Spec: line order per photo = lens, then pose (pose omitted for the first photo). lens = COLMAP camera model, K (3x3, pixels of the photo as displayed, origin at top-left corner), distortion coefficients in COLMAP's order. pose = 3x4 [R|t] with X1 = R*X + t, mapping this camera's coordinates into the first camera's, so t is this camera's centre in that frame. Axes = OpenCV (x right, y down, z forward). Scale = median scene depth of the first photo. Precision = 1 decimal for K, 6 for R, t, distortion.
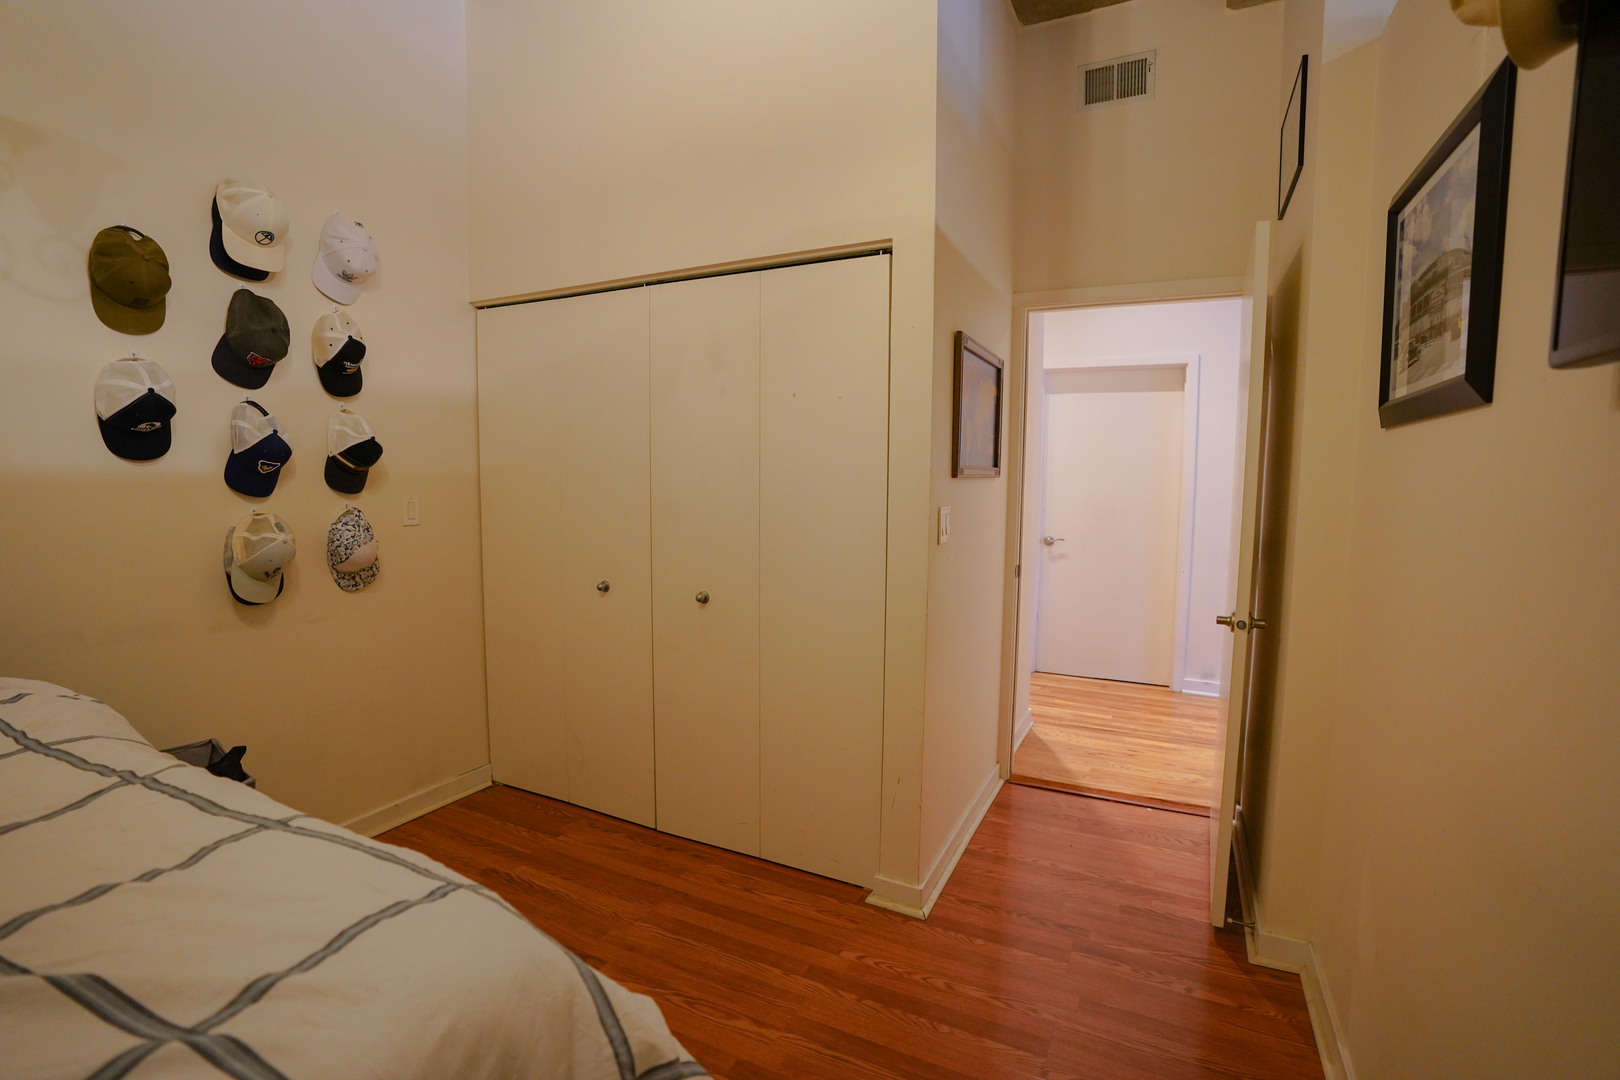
lens RADIAL K [[741.1, 0, 805.5], [0, 741.1, 534.8], [0, 0, 1]] dist [-0.068516, 0.025666]
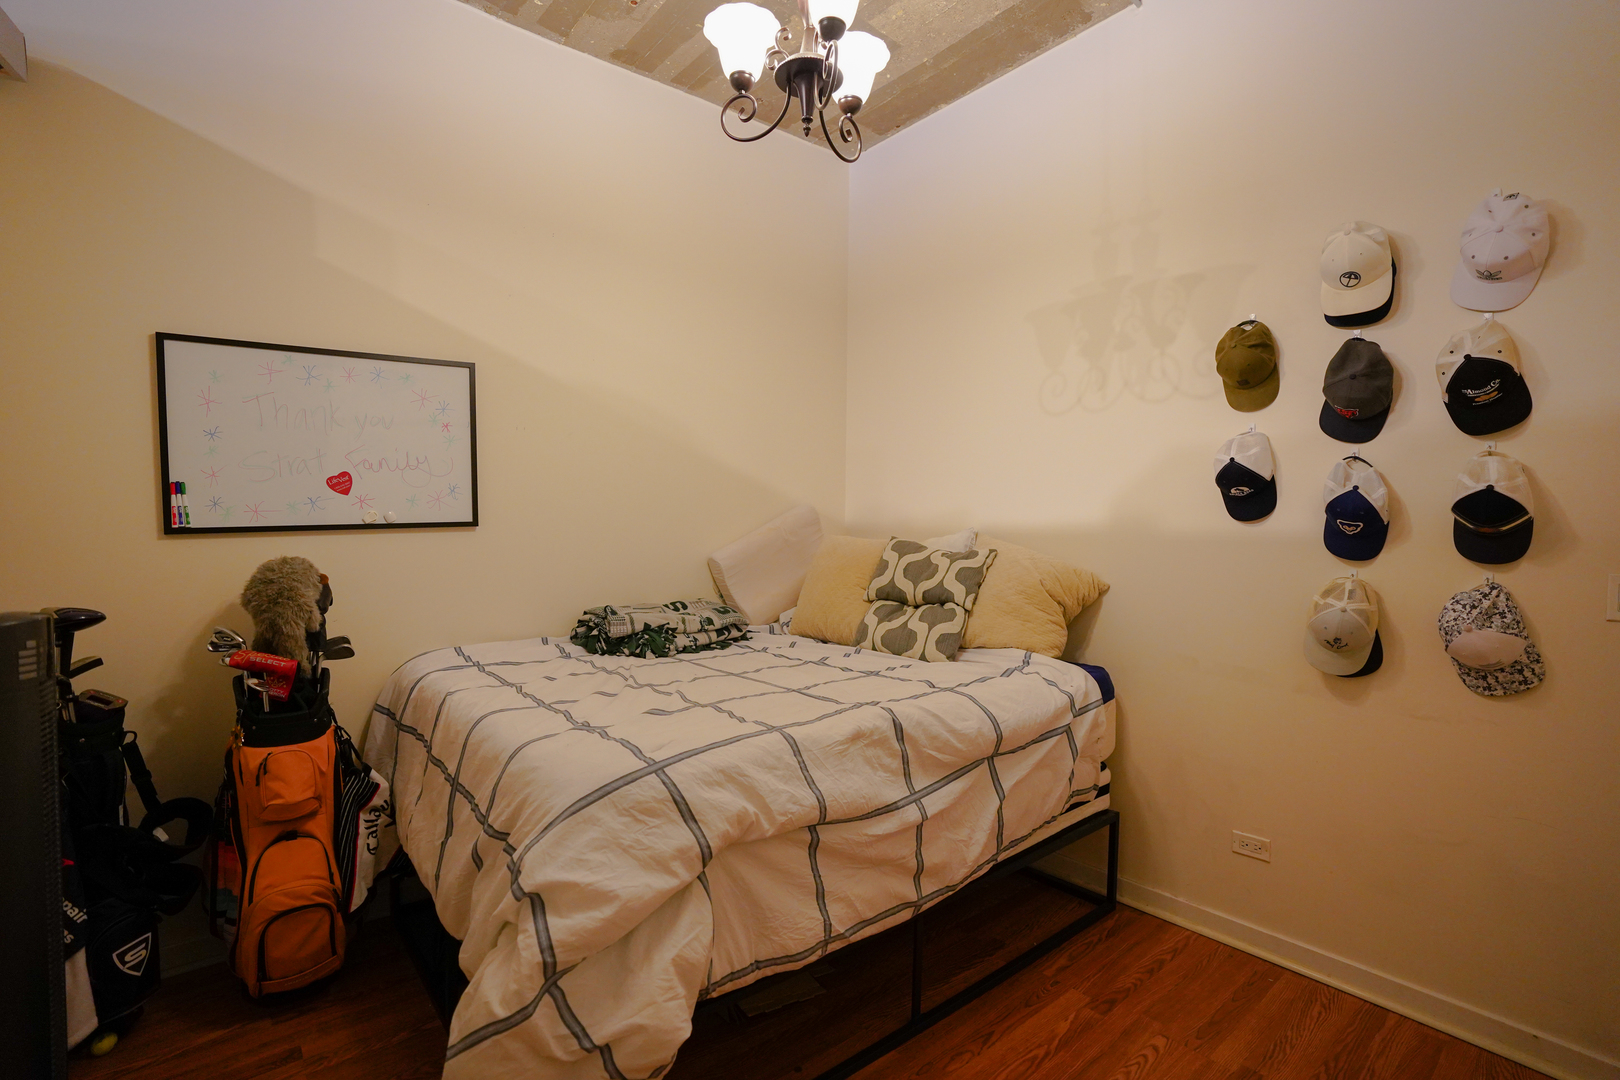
lens RADIAL K [[741.1, 0, 805.5], [0, 741.1, 534.8], [0, 0, 1]] dist [-0.068516, 0.025666]
pose [[-0.412530, 0.001941, -0.910942, 0.364288], [-0.089976, 0.995021, 0.042867, -0.061628], [0.906490, 0.099647, -0.410301, 0.749411]]
